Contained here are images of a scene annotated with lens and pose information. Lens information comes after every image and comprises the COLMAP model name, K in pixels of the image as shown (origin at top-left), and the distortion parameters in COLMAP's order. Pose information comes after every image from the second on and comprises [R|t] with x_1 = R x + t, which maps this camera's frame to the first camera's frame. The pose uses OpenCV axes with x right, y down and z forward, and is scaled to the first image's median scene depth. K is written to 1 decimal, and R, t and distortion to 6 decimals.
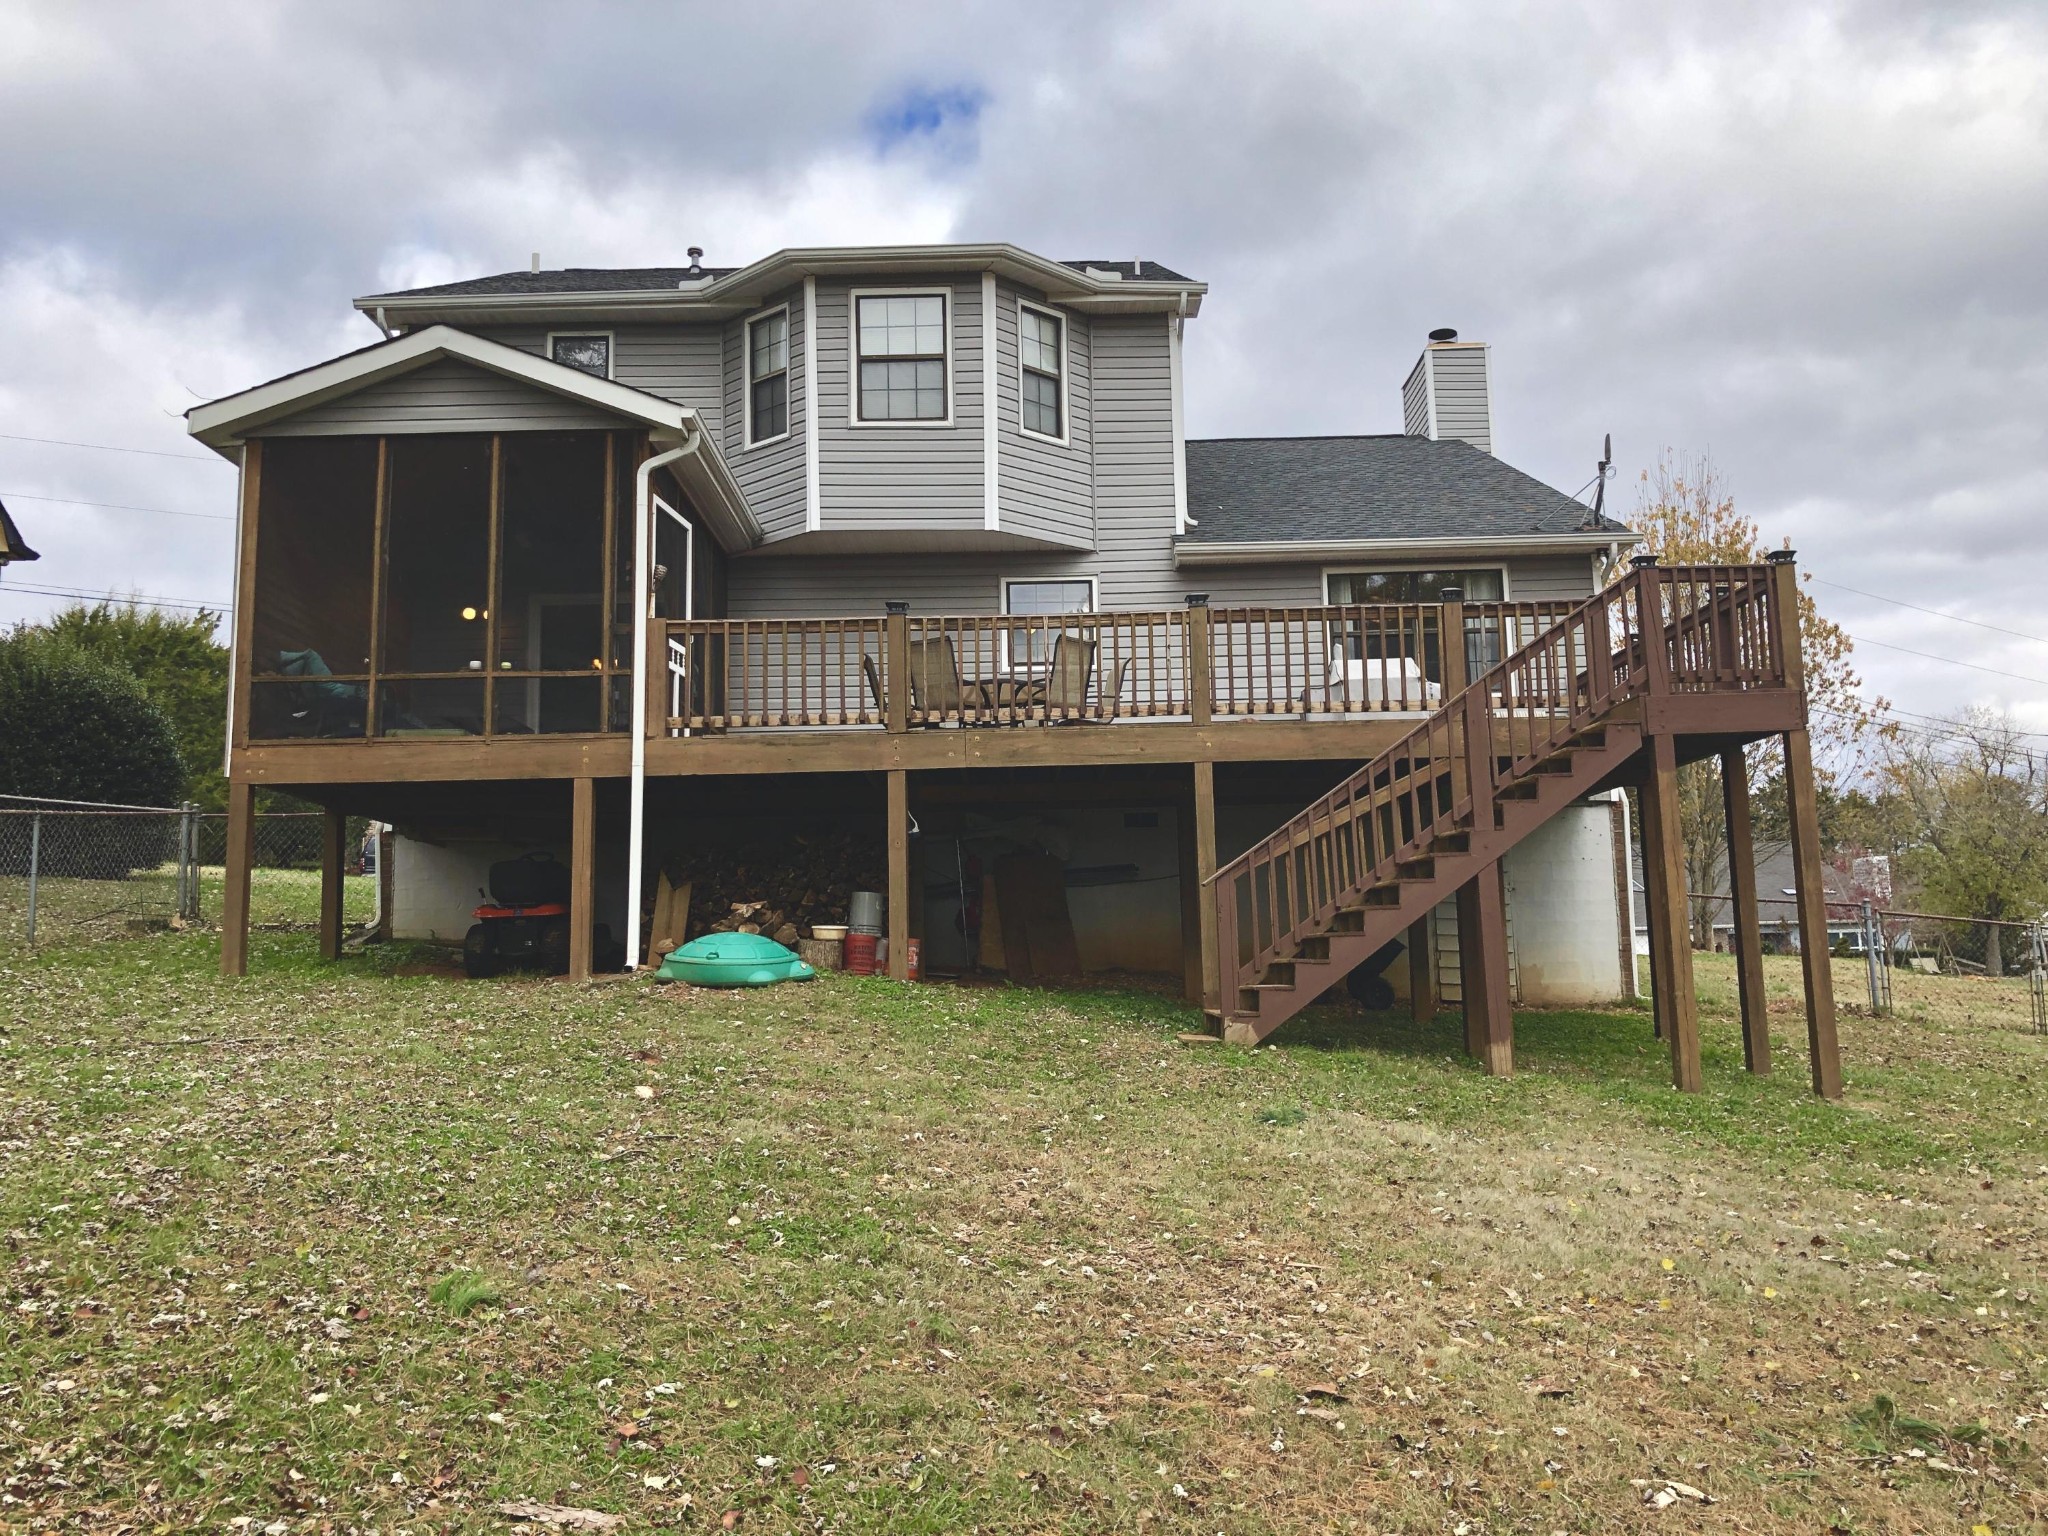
lens RADIAL K [[1702.8, 0, 1021.6], [0, 1702.8, 775.0], [0, 0, 1]] dist [0.017604, -0.040566]
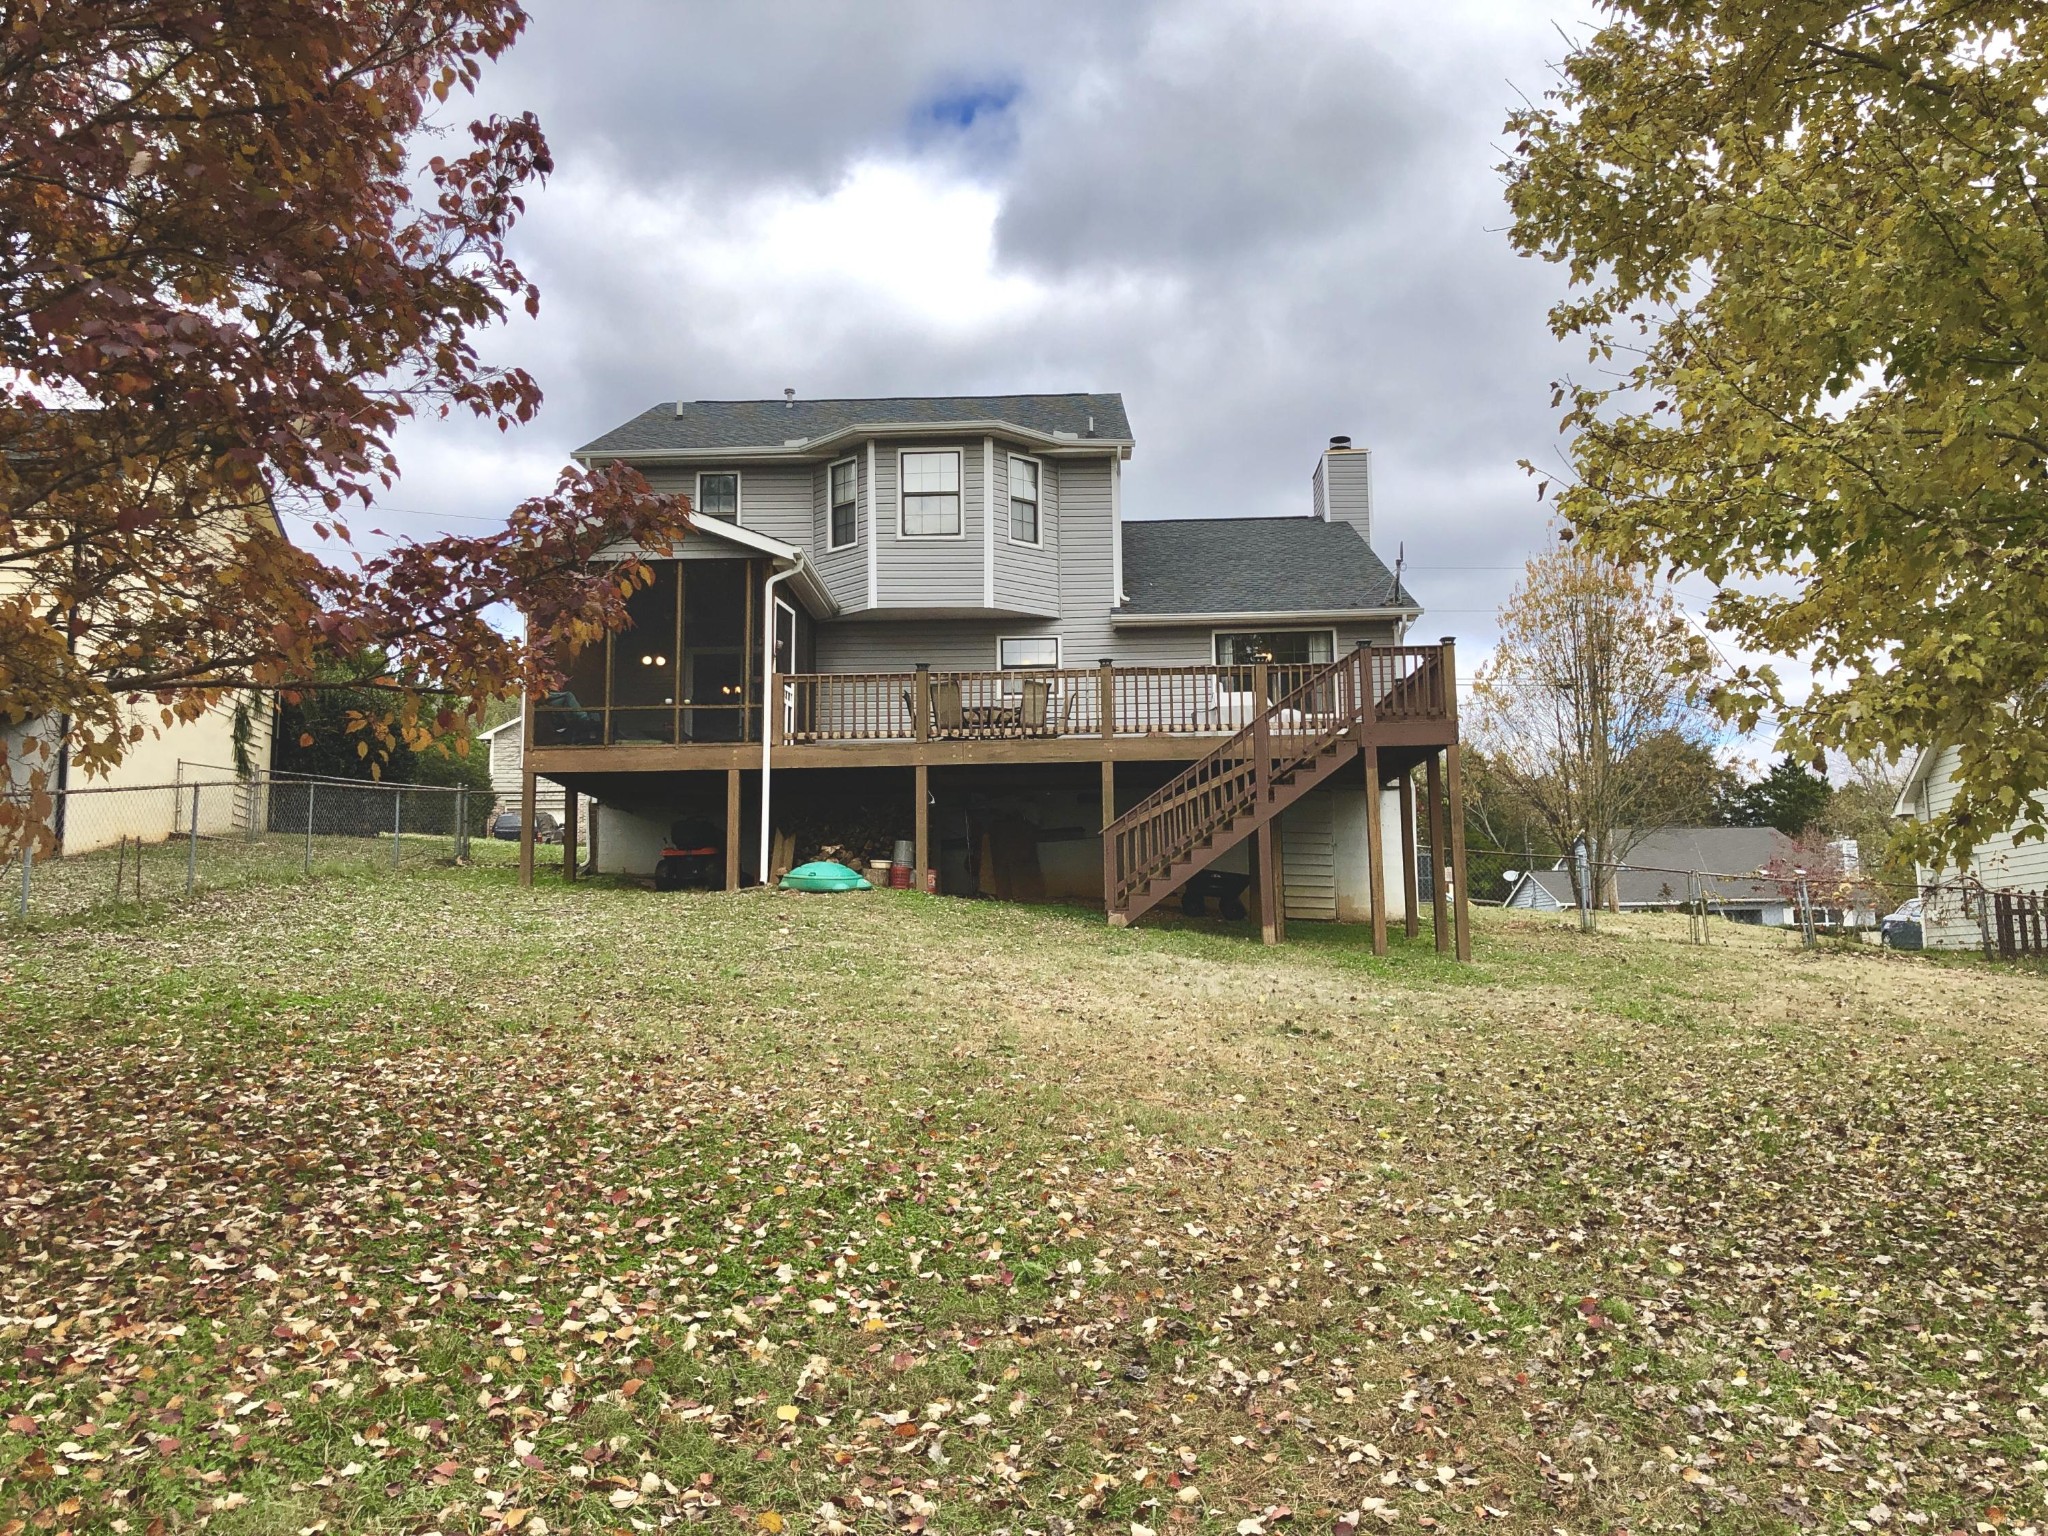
lens RADIAL K [[1702.8, 0, 1024.9], [0, 1702.8, 754.7], [0, 0, 1]] dist [0.017604, -0.040566]
pose [[0.999409, 0.003423, -0.034215, 0.074243], [-0.003560, 0.999986, -0.003938, -0.006367], [0.034201, 0.004058, 0.999407, -0.577331]]
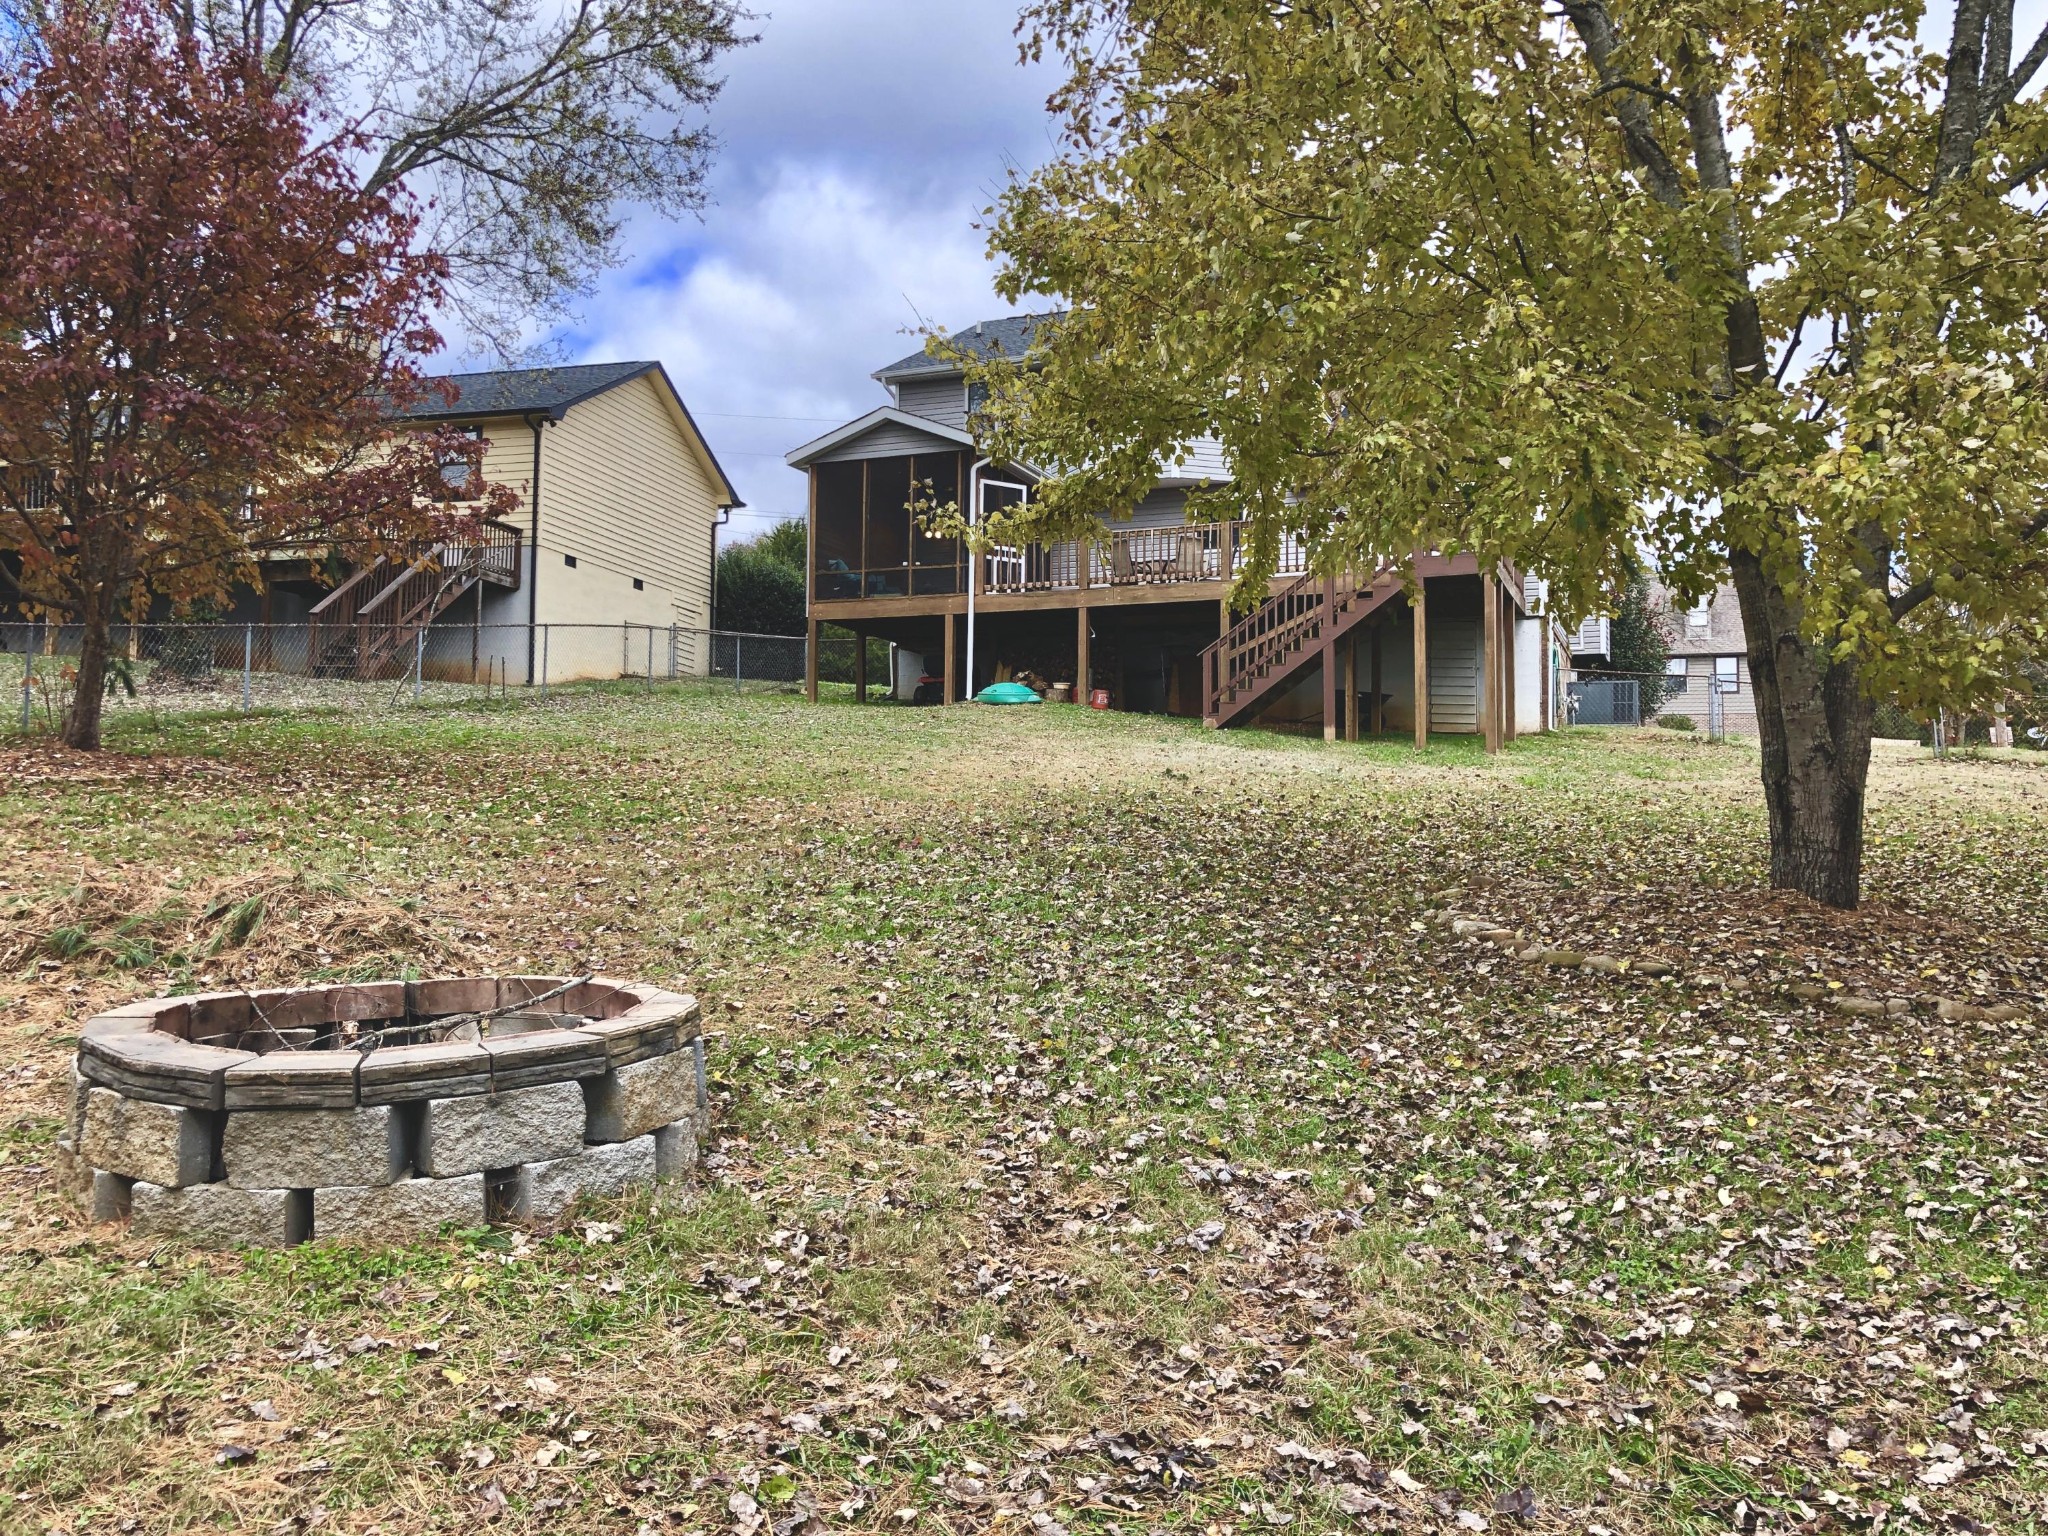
lens RADIAL K [[1702.8, 0, 1027.6], [0, 1702.8, 765.4], [0, 0, 1]] dist [0.017604, -0.040566]
pose [[0.924103, 0.010885, -0.381988, 0.595332], [0.018185, 0.997209, 0.072409, 0.034810], [0.381710, -0.073860, 0.921326, -0.873202]]
